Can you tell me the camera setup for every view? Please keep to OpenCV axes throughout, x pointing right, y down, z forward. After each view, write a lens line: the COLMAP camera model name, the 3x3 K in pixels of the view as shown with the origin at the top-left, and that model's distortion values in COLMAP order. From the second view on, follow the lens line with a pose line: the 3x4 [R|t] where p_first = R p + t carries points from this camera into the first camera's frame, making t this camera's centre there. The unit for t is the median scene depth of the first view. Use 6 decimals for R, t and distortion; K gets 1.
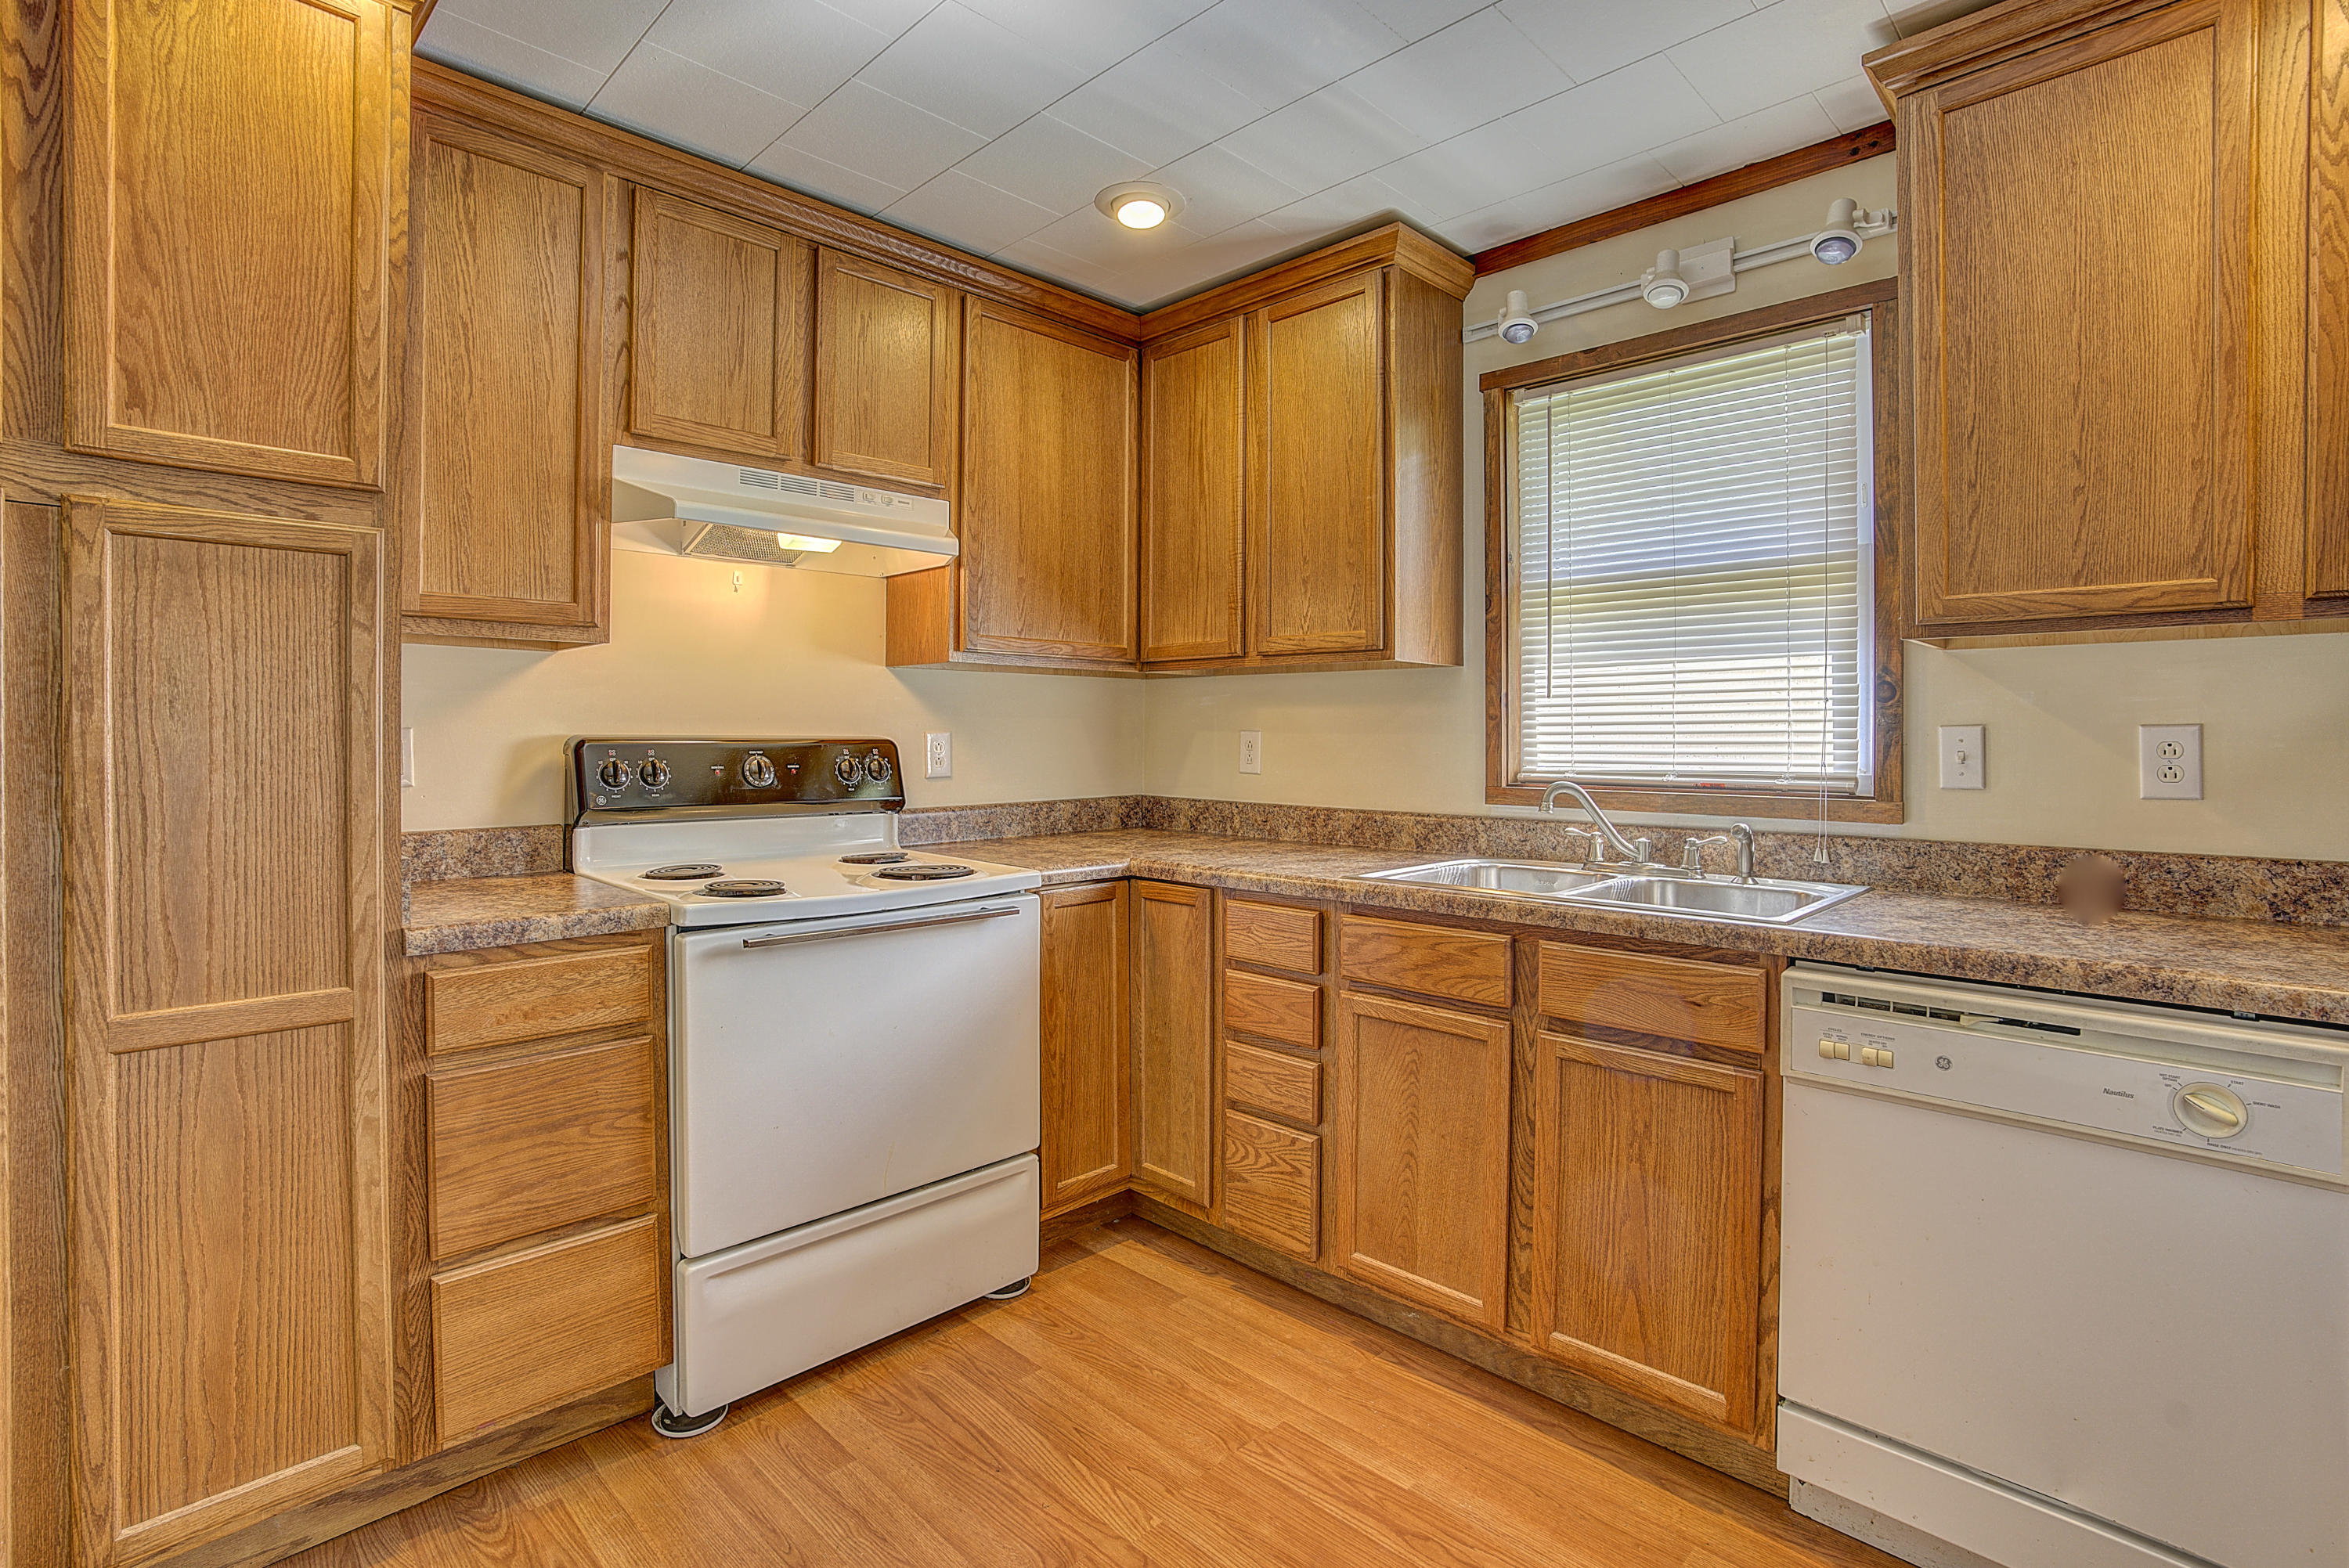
lens RADIAL K [[1117.1, 0, 1172.5], [0, 1117.1, 740.4], [0, 0, 1]] dist [-0.075823, 0.029508]
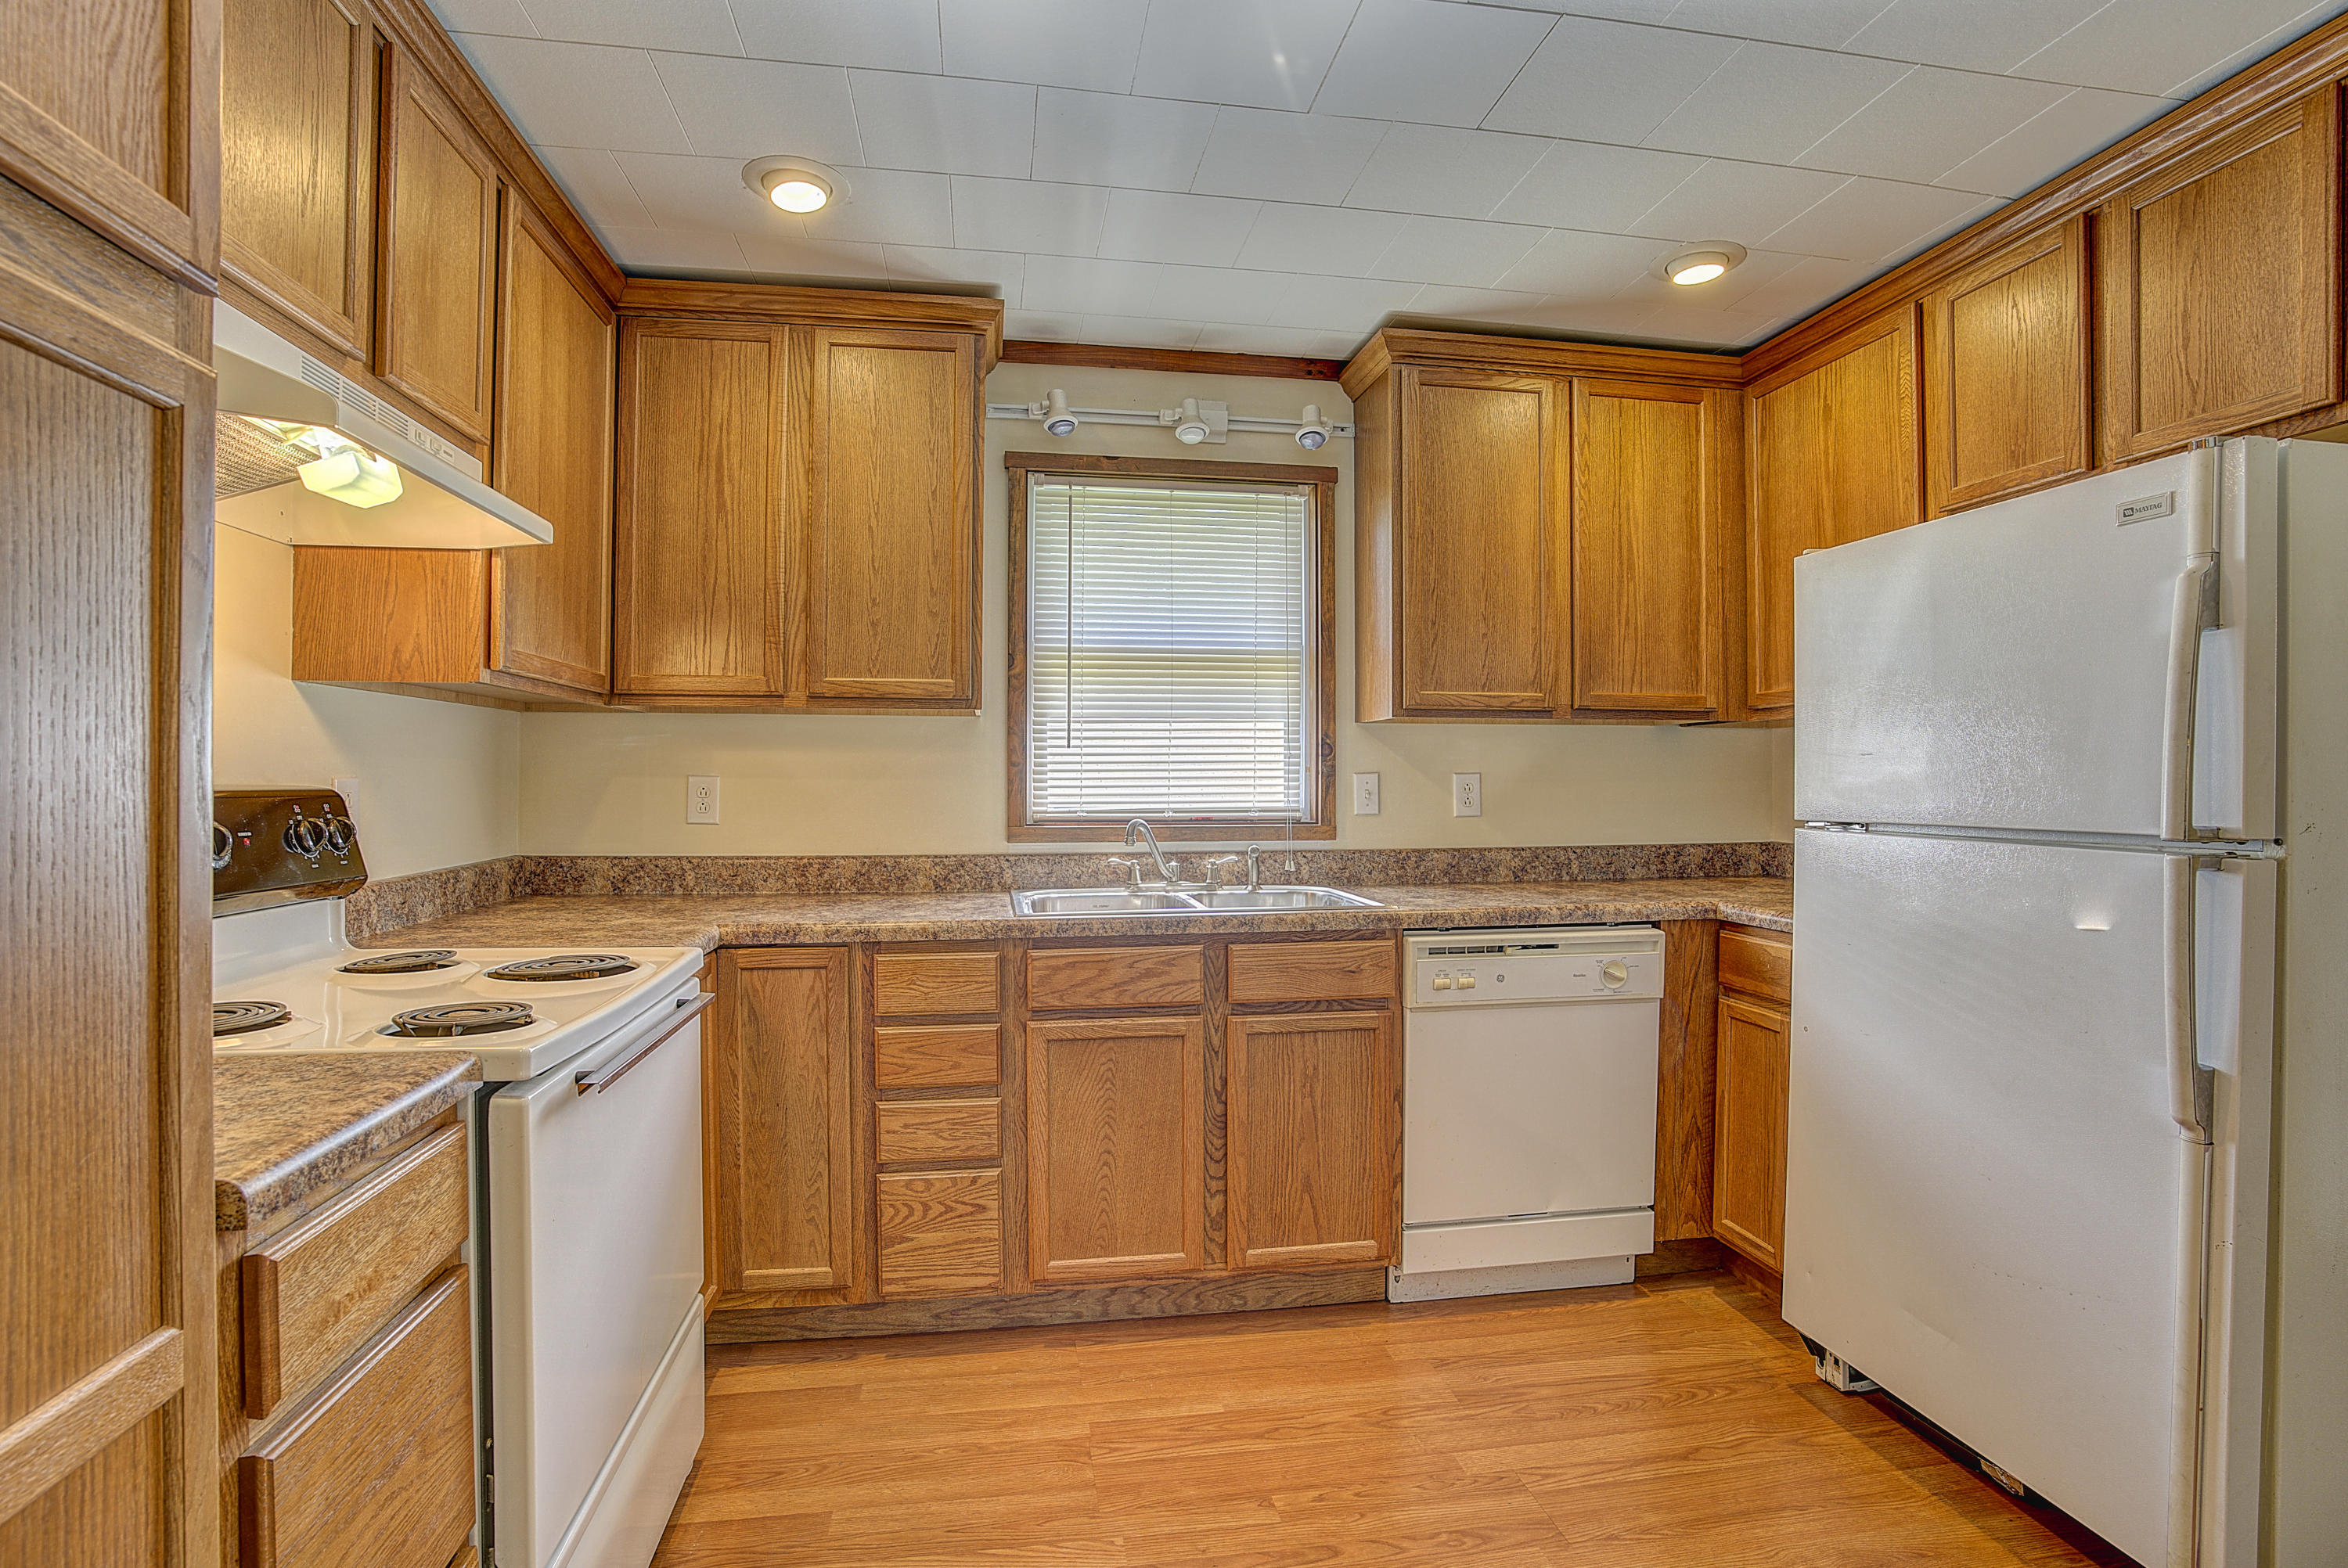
lens RADIAL K [[1113.6, 0, 1174.0], [0, 1113.6, 784.0], [0, 0, 1]] dist [-0.074348, 0.027649]
pose [[0.591508, -0.007117, 0.806268, -0.632376], [0.005015, 0.999974, 0.005147, -0.007241], [-0.806284, 0.000999, 0.591528, 0.266700]]
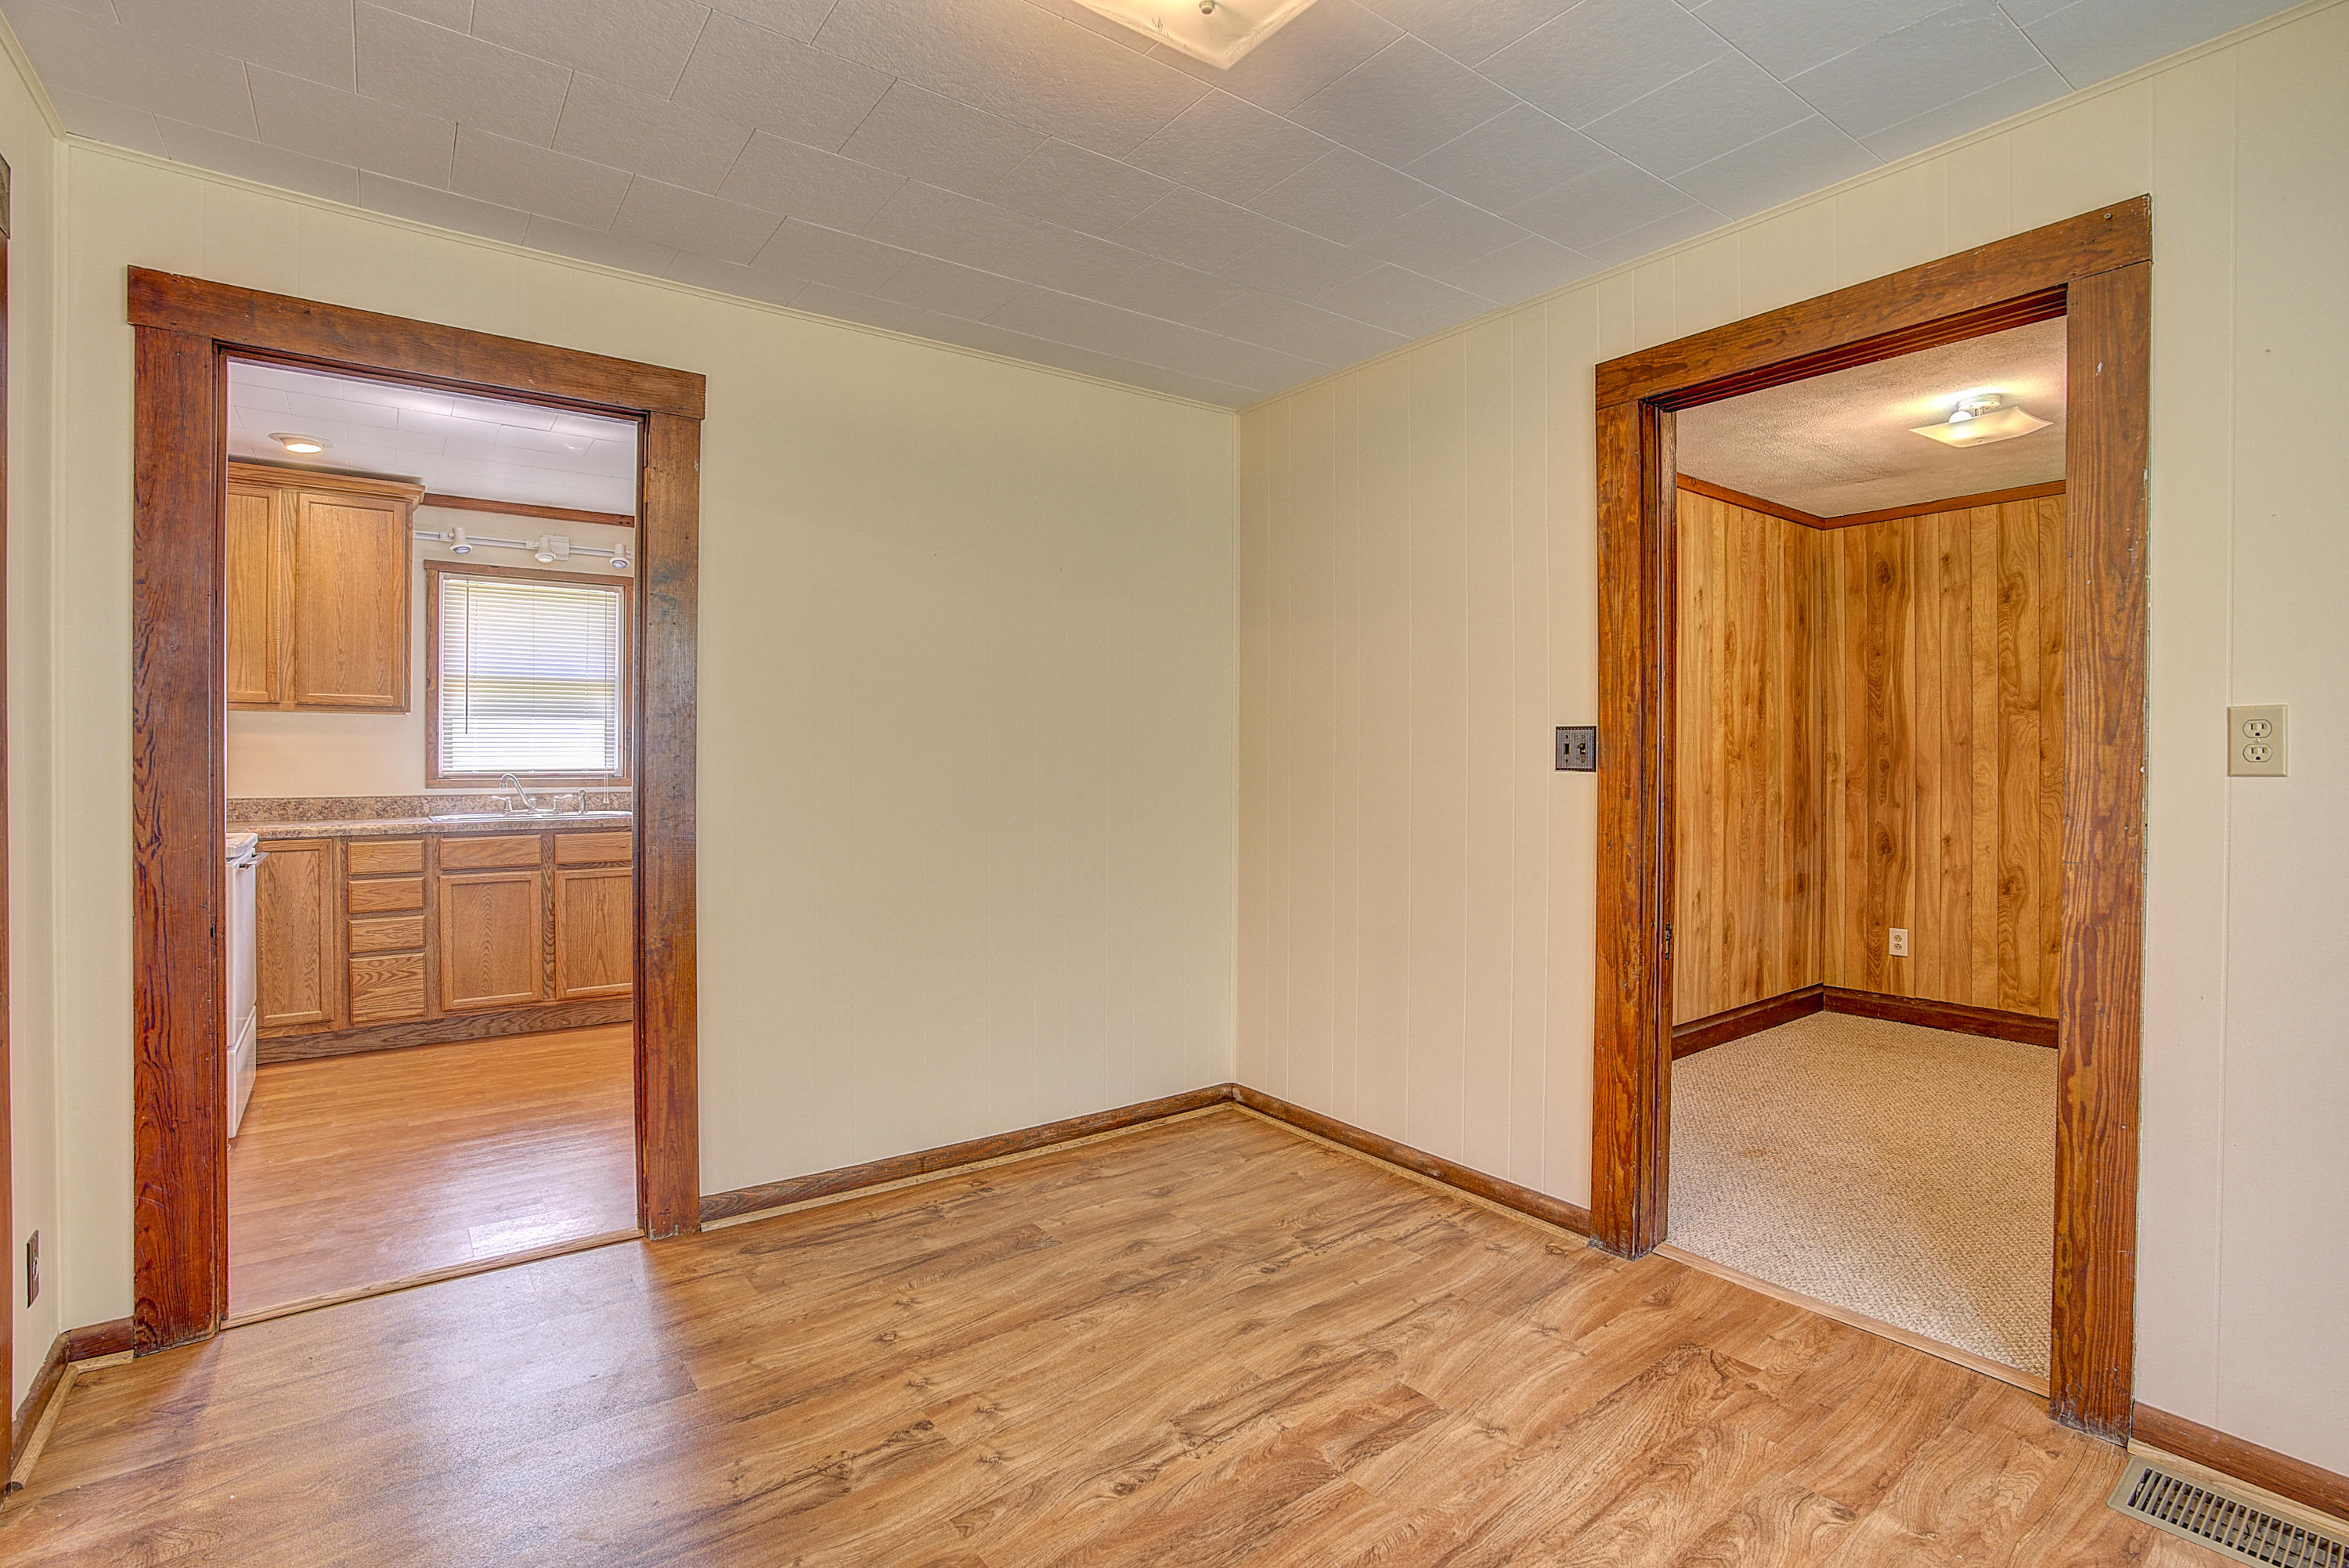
lens RADIAL K [[1114.1, 0, 1174.5], [0, 1114.1, 784.0], [0, 0, 1]] dist [-0.074348, 0.027649]
pose [[0.164692, -0.023022, 0.986076, -1.644692], [-0.003948, 0.999704, 0.024000, 0.000058], [-0.986337, -0.007846, 0.164553, -0.695271]]
